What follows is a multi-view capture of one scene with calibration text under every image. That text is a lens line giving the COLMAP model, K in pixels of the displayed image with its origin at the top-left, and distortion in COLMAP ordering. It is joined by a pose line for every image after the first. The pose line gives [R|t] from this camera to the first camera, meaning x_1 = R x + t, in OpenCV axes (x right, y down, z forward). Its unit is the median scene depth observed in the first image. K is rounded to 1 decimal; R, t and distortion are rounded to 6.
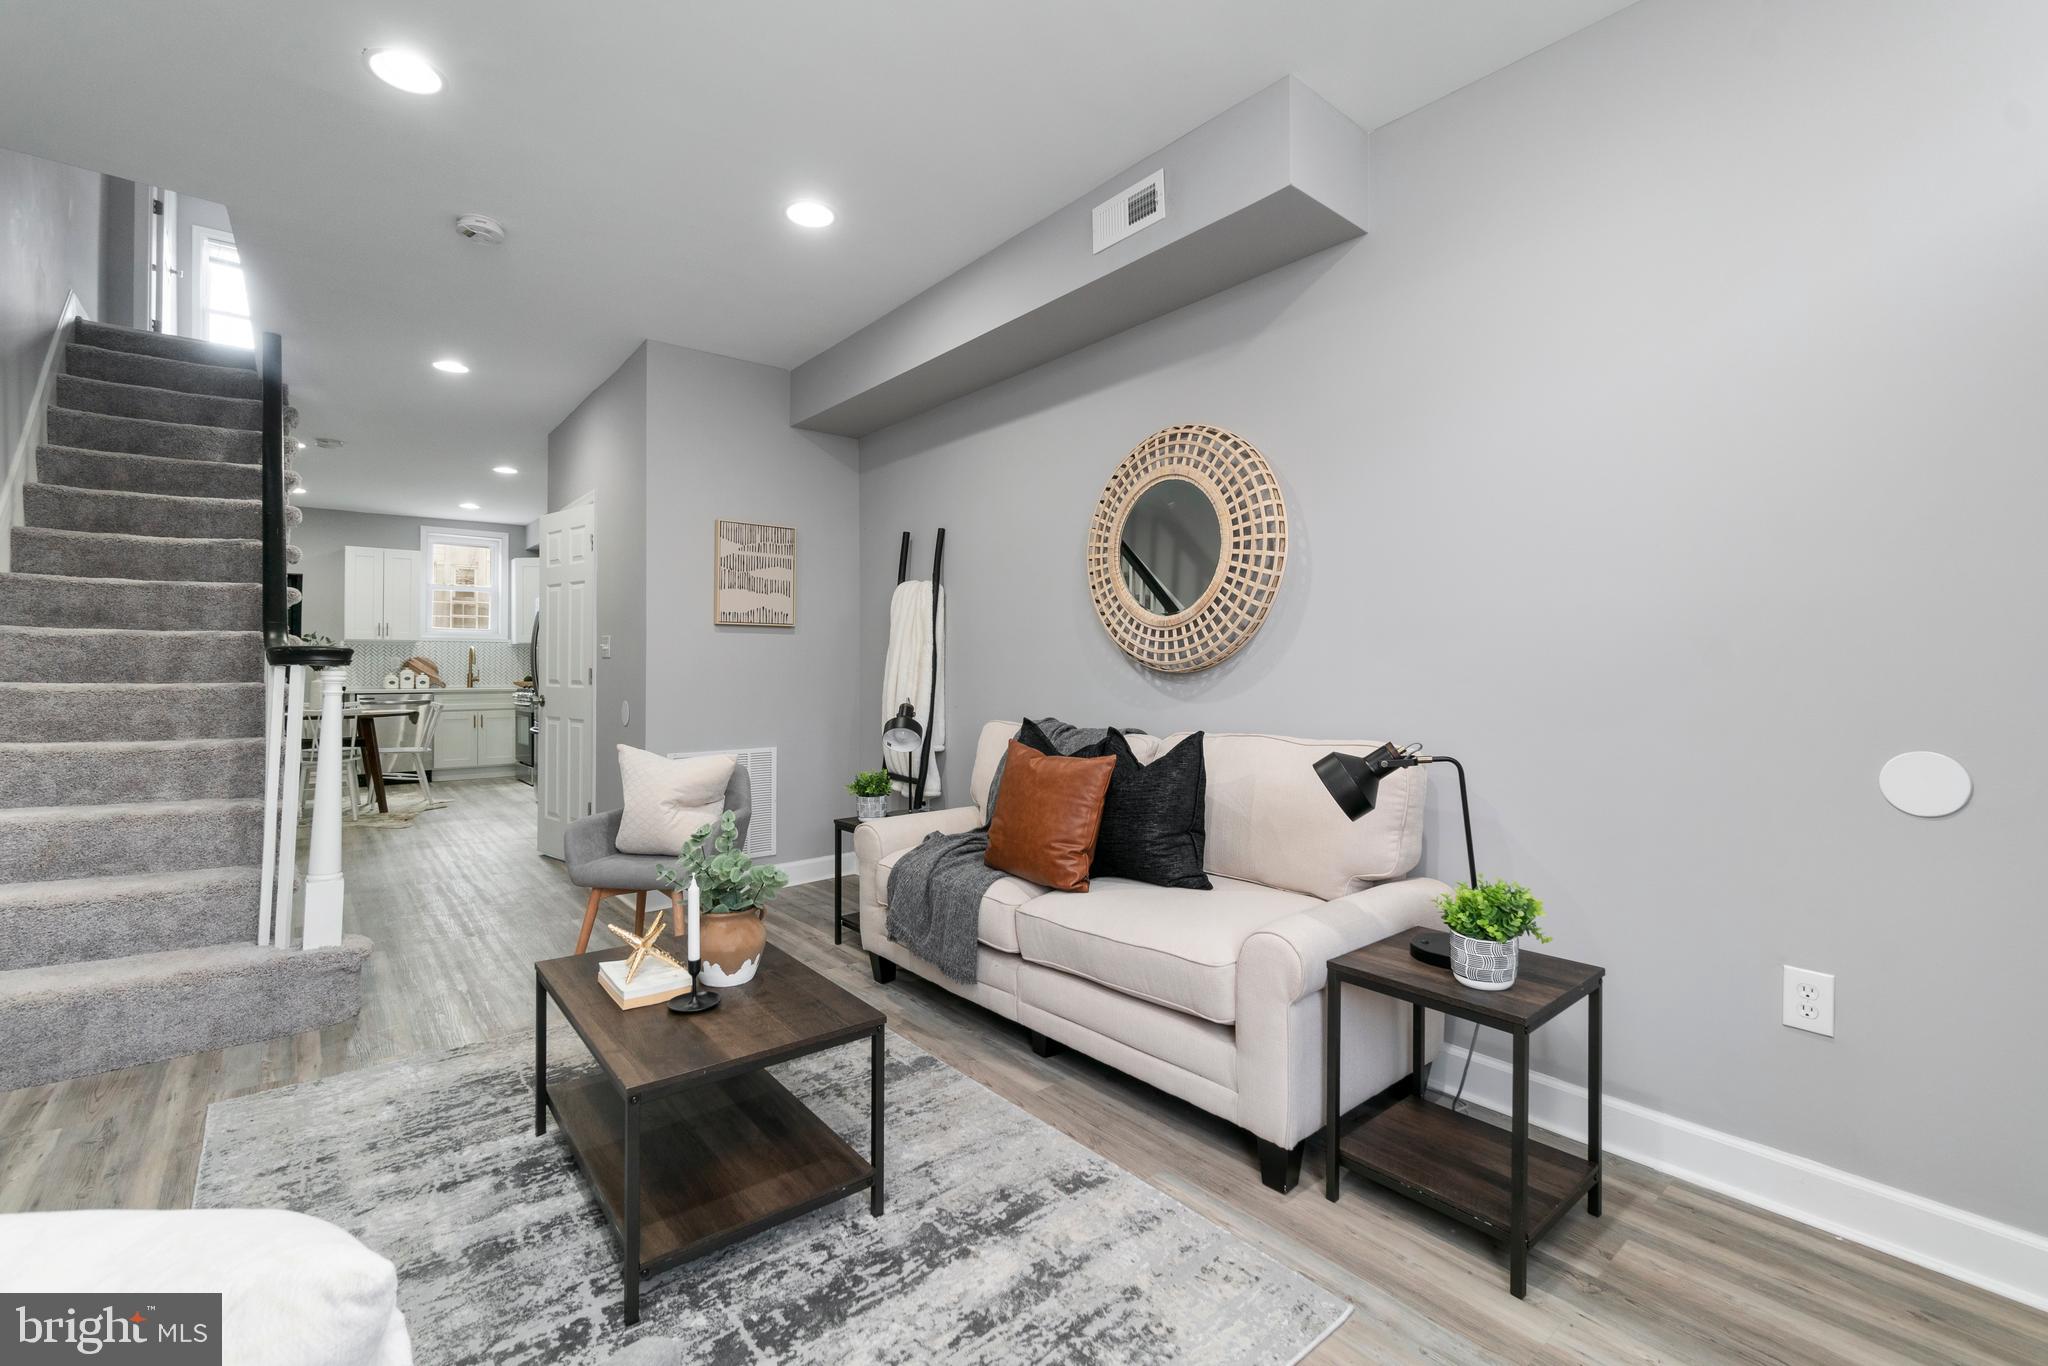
lens RADIAL K [[884.1, 0, 1011.0], [0, 884.1, 659.7], [0, 0, 1]] dist [-0.005470, 0.000335]
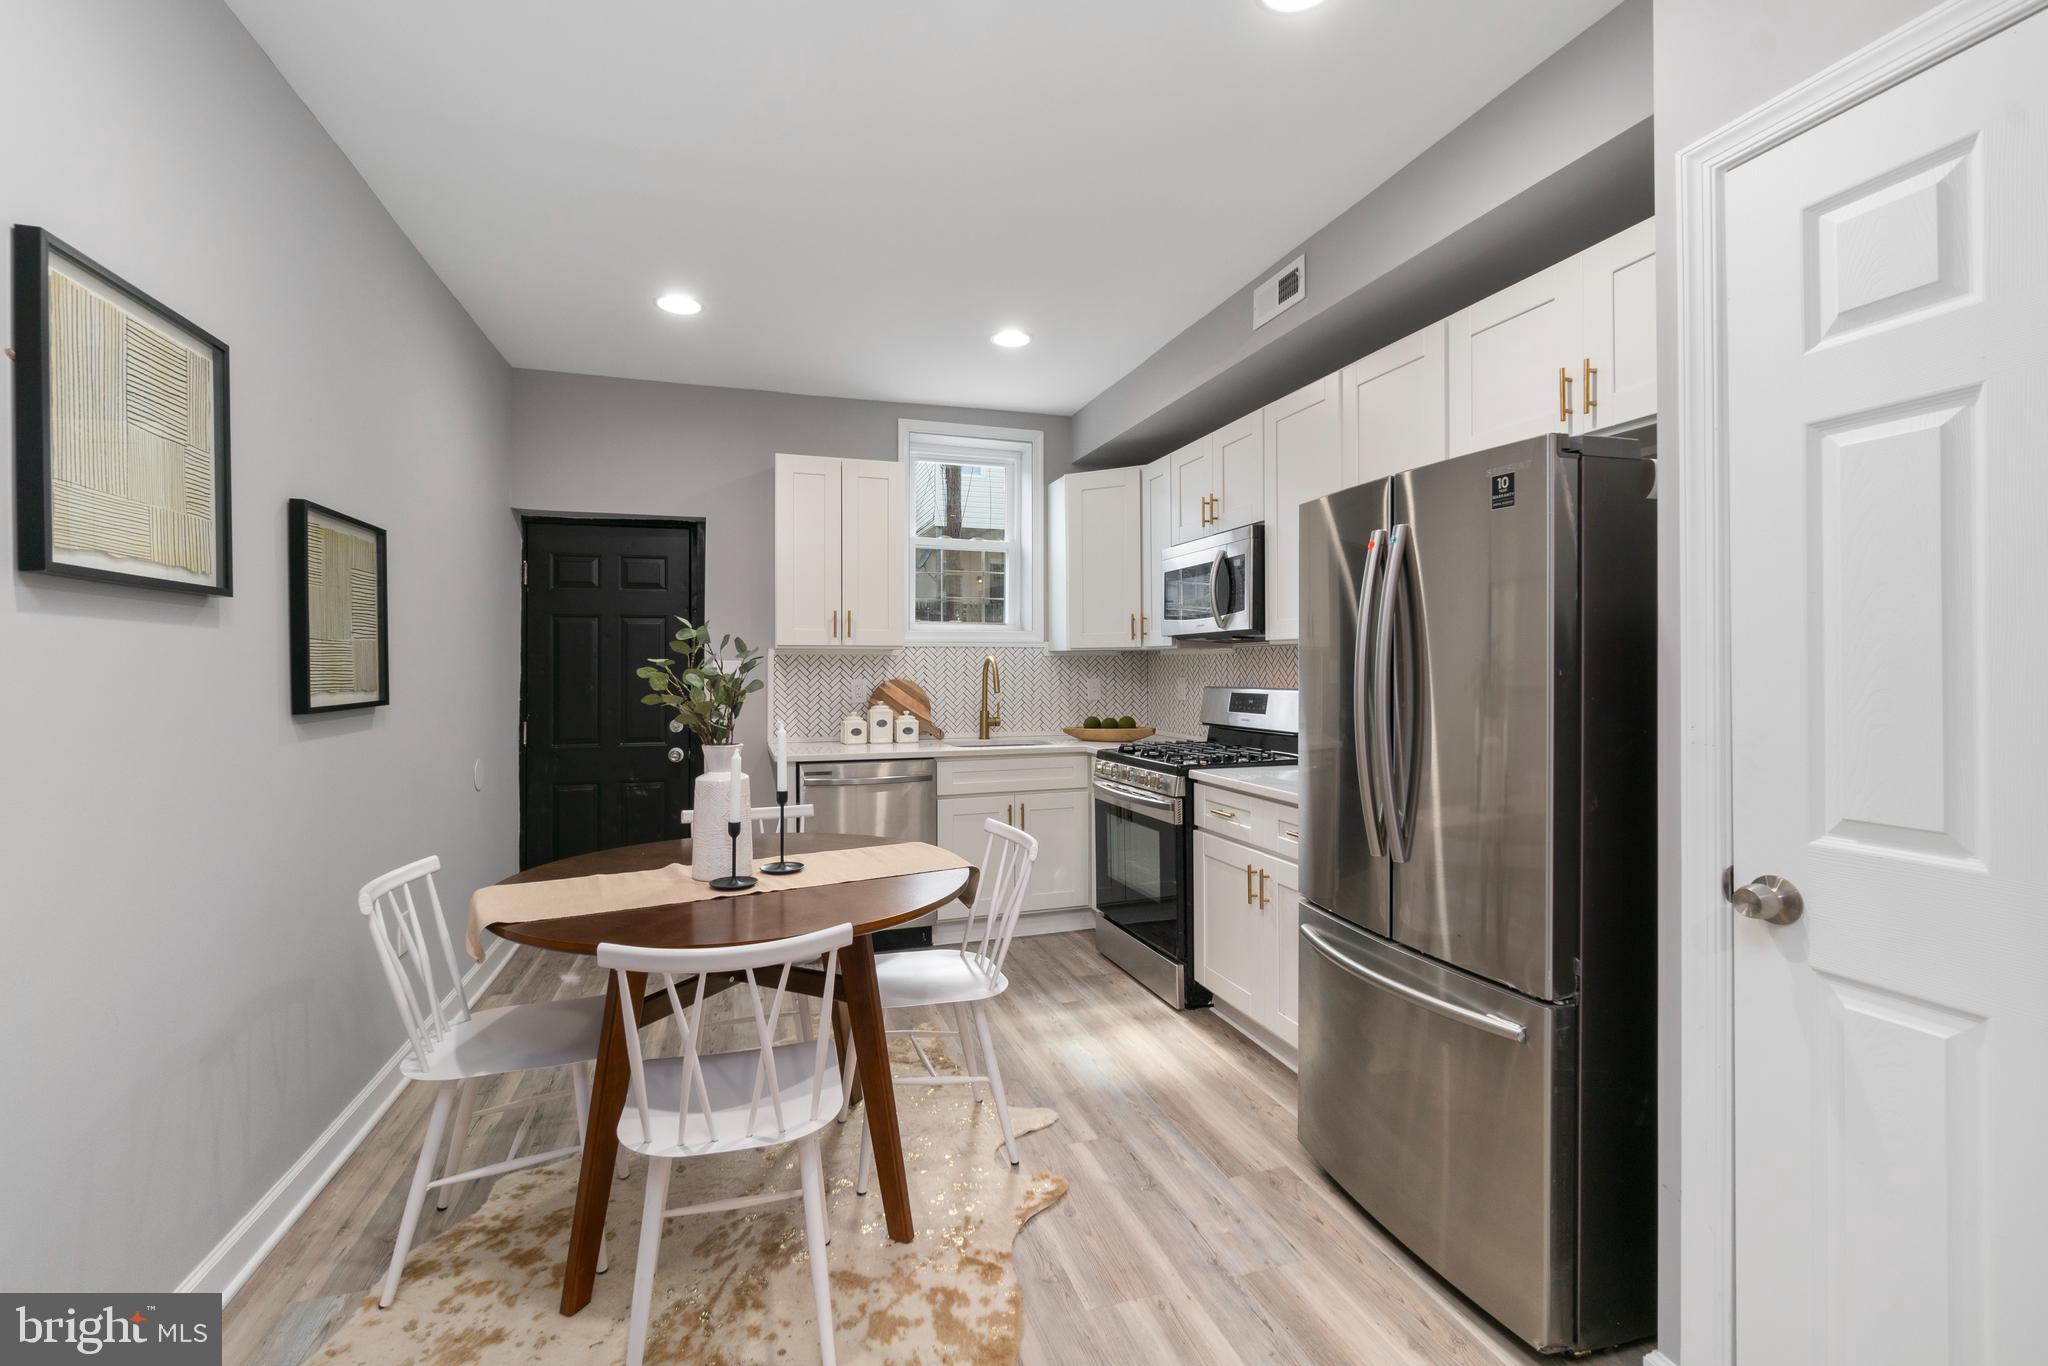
lens RADIAL K [[884.1, 0, 1015.0], [0, 884.1, 665.6], [0, 0, 1]] dist [-0.005470, 0.000335]
pose [[0.931164, -0.005669, -0.364556, -1.296197], [0.007132, 0.999971, 0.002667, -0.035274], [0.364531, -0.005084, 0.931178, 1.691772]]
